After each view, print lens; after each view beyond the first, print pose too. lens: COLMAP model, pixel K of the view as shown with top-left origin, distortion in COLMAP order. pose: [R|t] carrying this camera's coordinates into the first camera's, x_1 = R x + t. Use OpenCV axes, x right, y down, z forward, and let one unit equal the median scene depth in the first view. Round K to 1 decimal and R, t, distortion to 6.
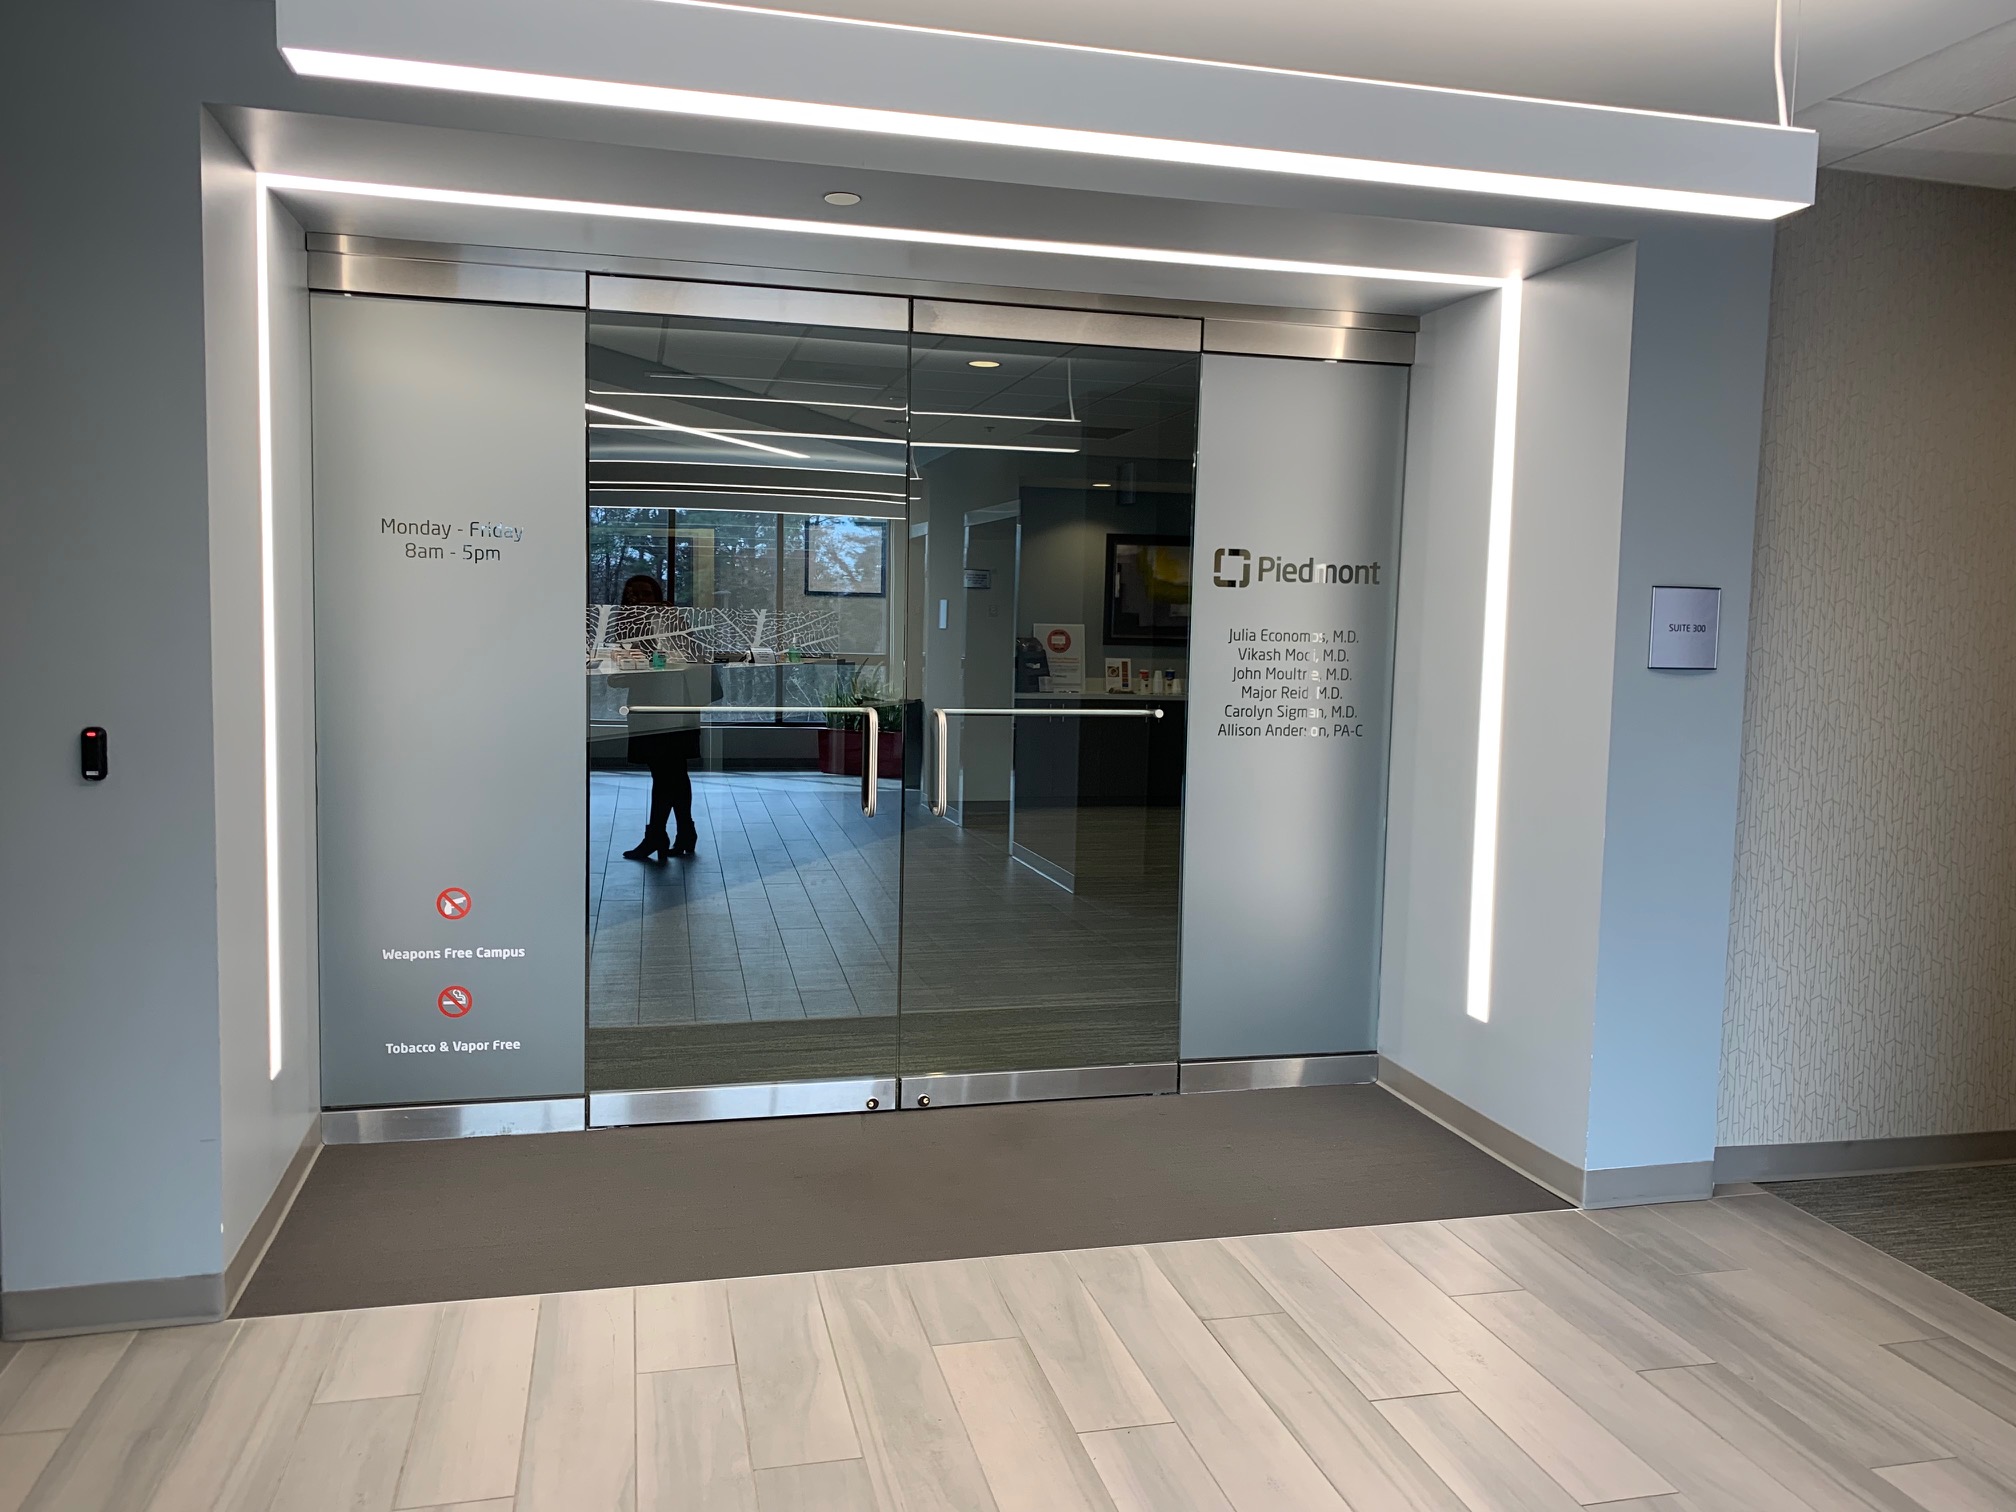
lens RADIAL K [[1543.1, 0, 1032.5], [0, 1543.1, 719.1], [0, 0, 1]] dist [0.114990, -0.027188]
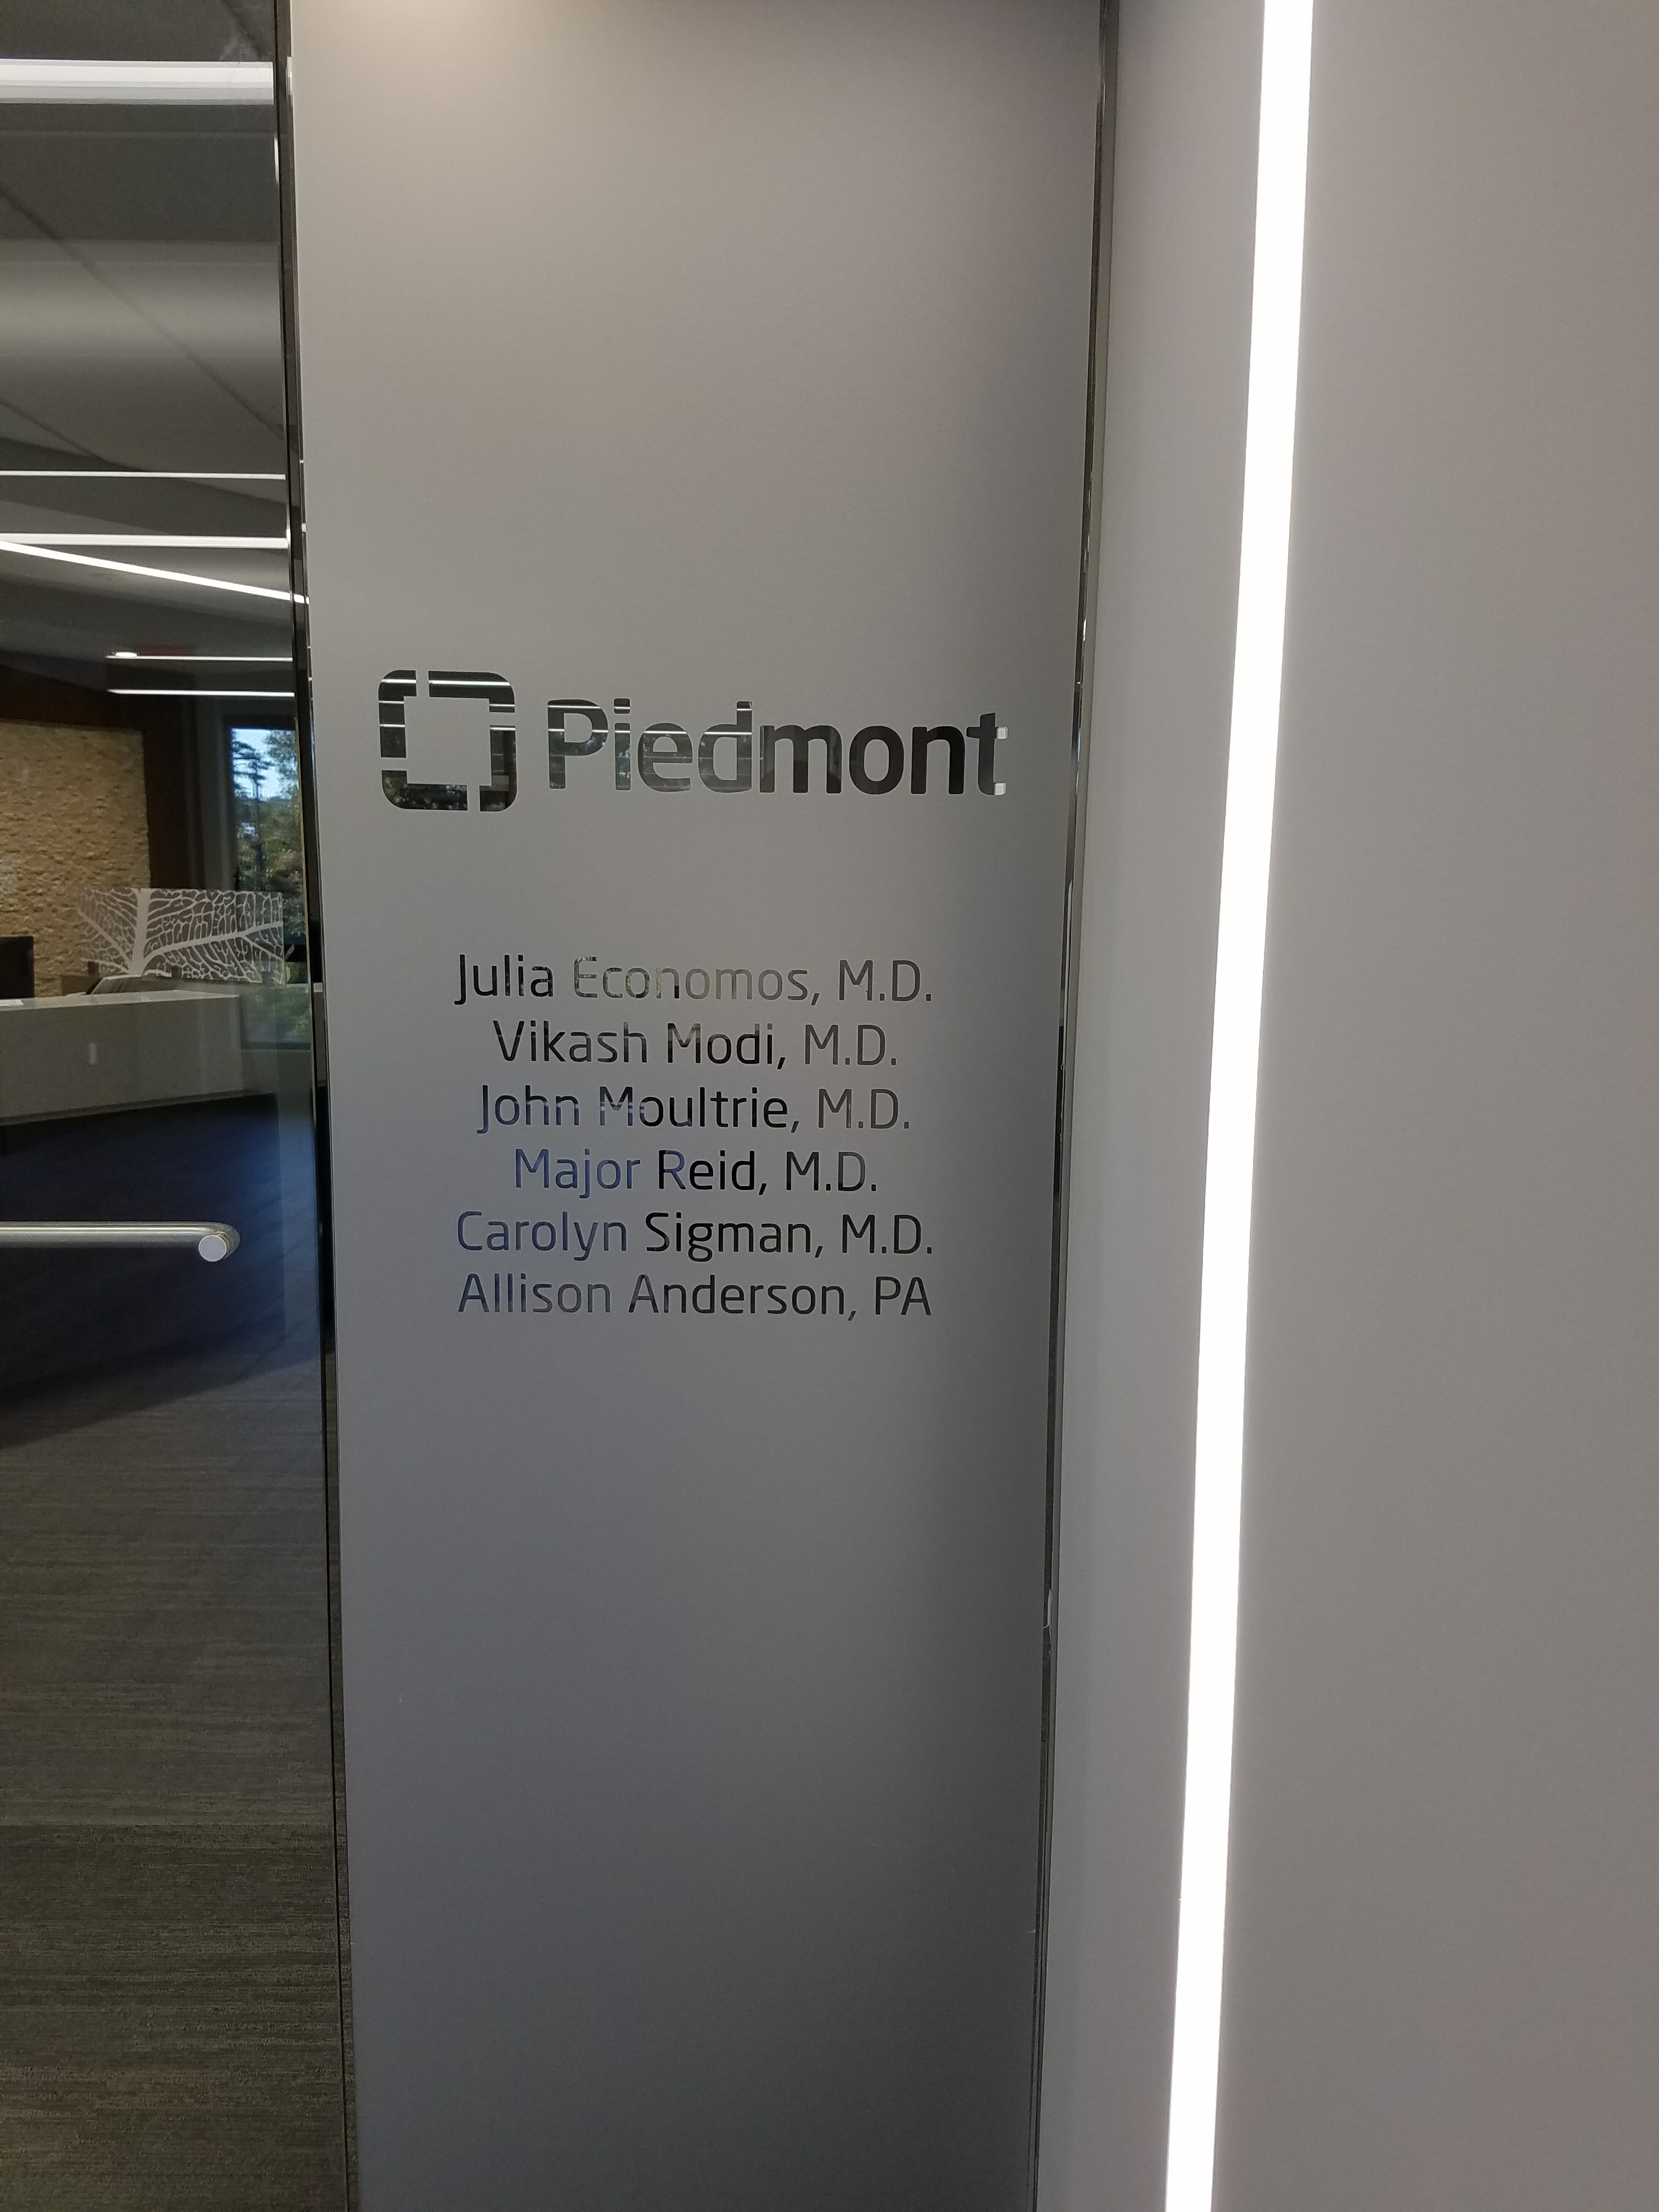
lens RADIAL K [[1699.4, 0, 781.8], [0, 1699.4, 1127.7], [0, 0, 1]] dist [0.185457, -0.000673]
pose [[0.970458, 0.019721, -0.240461, 0.264943], [-0.003398, 0.997672, 0.068107, -0.048047], [0.241245, -0.065277, 0.968266, 0.694415]]
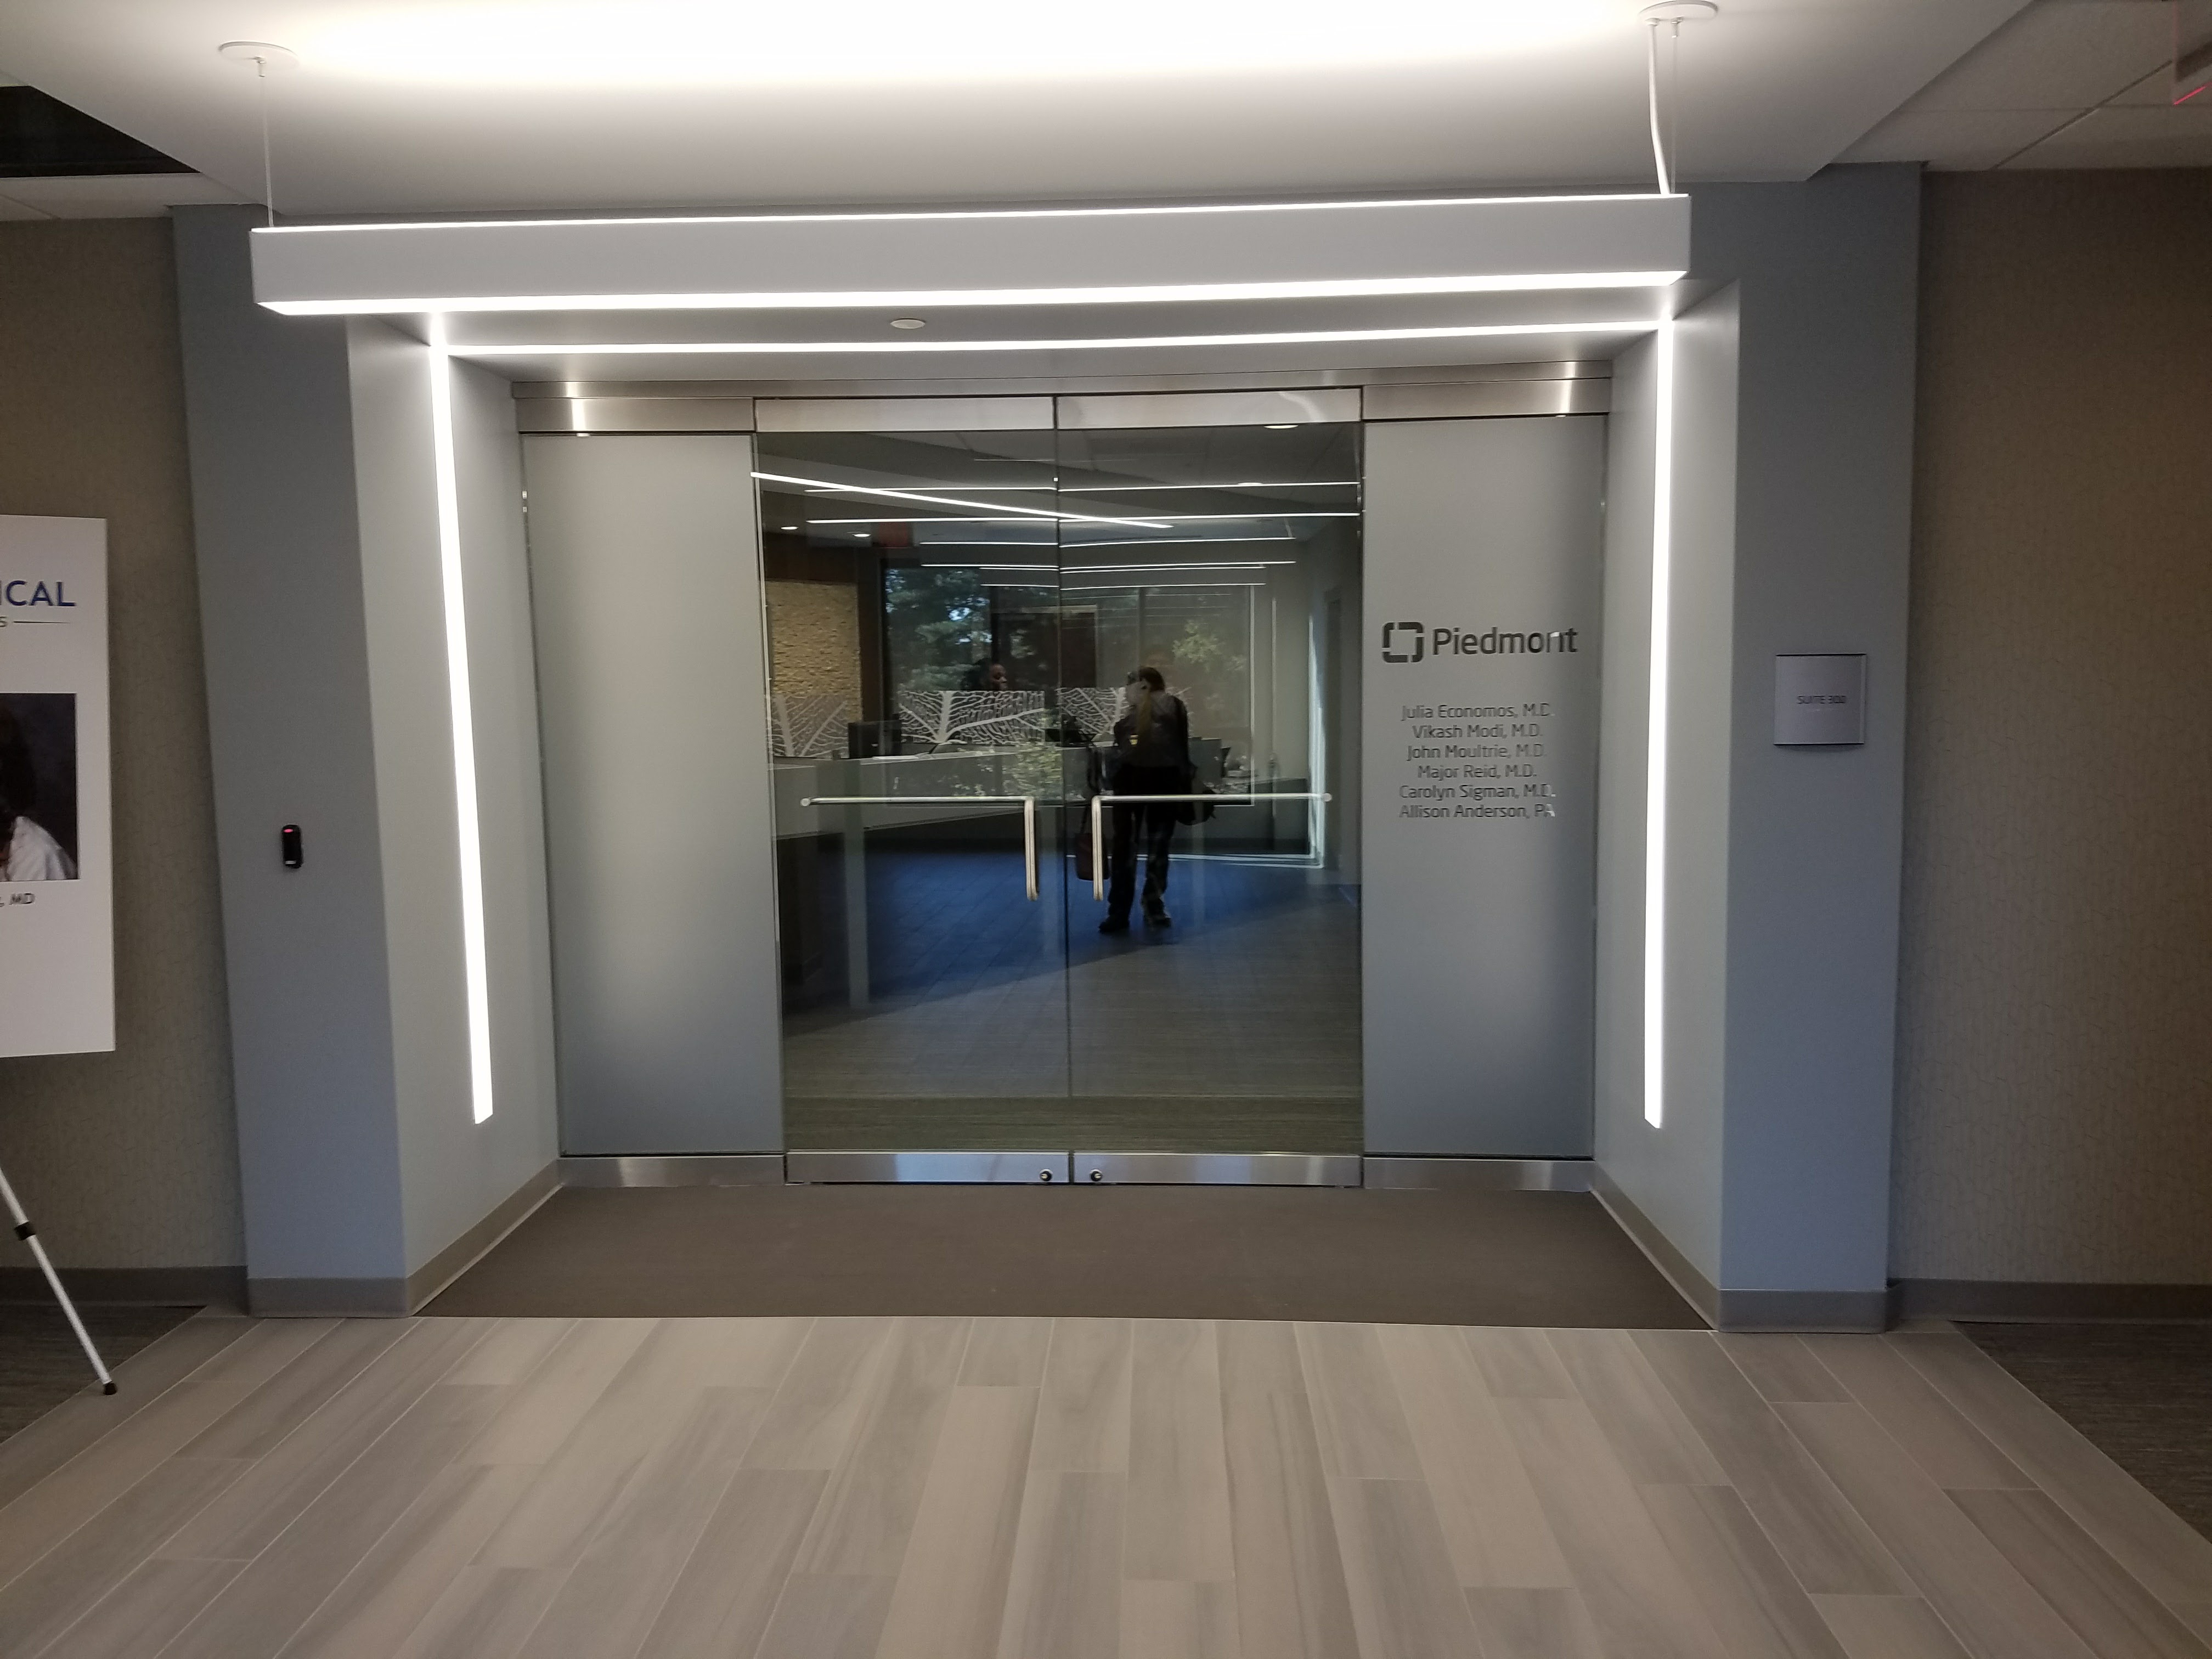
lens RADIAL K [[1699.4, 0, 1066.8], [0, 1699.4, 810.0], [0, 0, 1]] dist [0.185457, -0.000673]
pose [[0.953451, -0.011615, -0.301323, 0.247187], [0.014903, 0.999852, 0.008615, -0.006110], [0.301178, -0.012704, 0.953483, -0.077888]]
